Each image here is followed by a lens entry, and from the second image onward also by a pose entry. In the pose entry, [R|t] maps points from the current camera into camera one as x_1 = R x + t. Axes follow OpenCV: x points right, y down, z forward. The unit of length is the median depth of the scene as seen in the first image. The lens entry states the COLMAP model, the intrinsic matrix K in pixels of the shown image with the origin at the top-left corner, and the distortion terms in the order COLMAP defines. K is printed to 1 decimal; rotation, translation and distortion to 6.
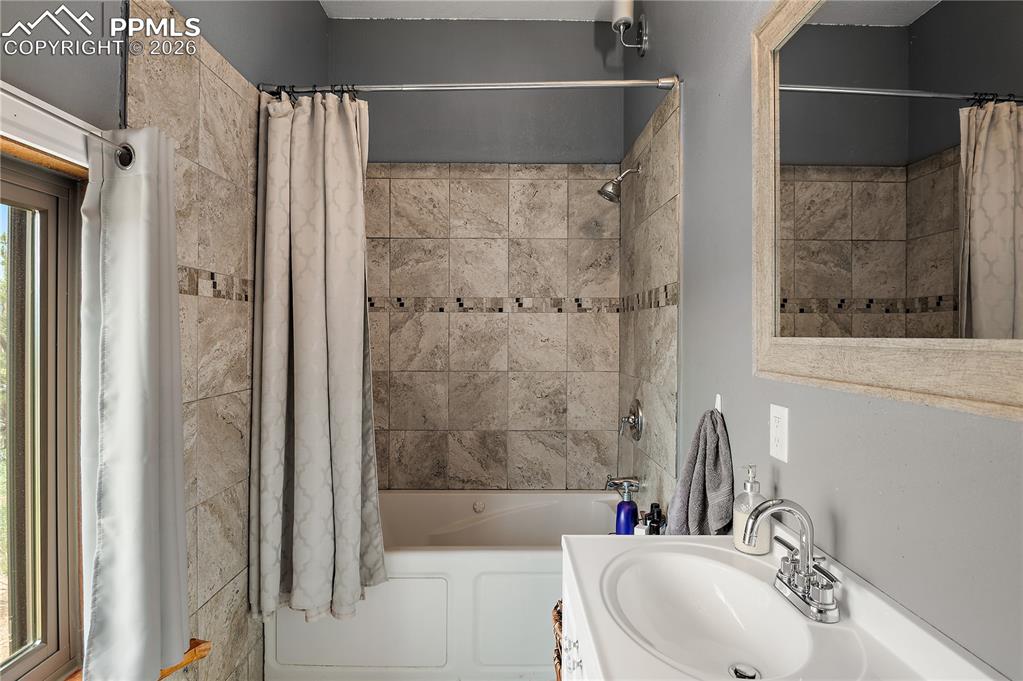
lens RADIAL K [[543.3, 0, 511.5], [0, 543.3, 340.5], [0, 0, 1]] dist [-0.011695, -0.001703]
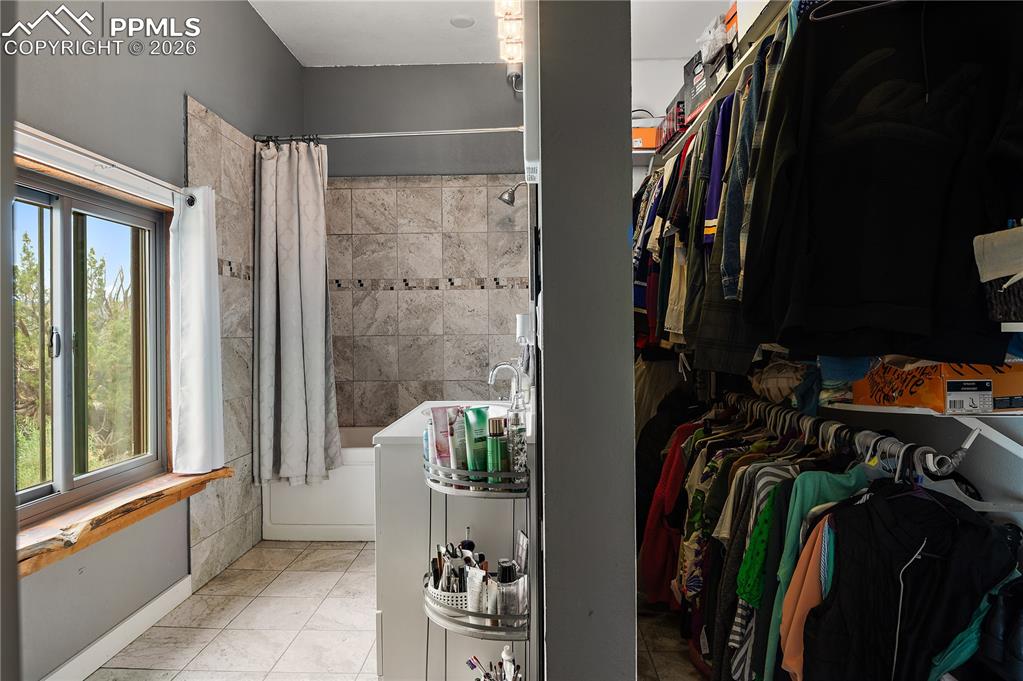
lens RADIAL K [[641.9, 0, 511.5], [0, 641.9, 340.5], [0, 0, 1]] dist [-0.003904, -0.000080]
pose [[0.999096, -0.012923, -0.040500, 0.311036], [0.012866, 0.999916, -0.001678, 0.106226], [0.040518, 0.001155, 0.999178, -0.751844]]
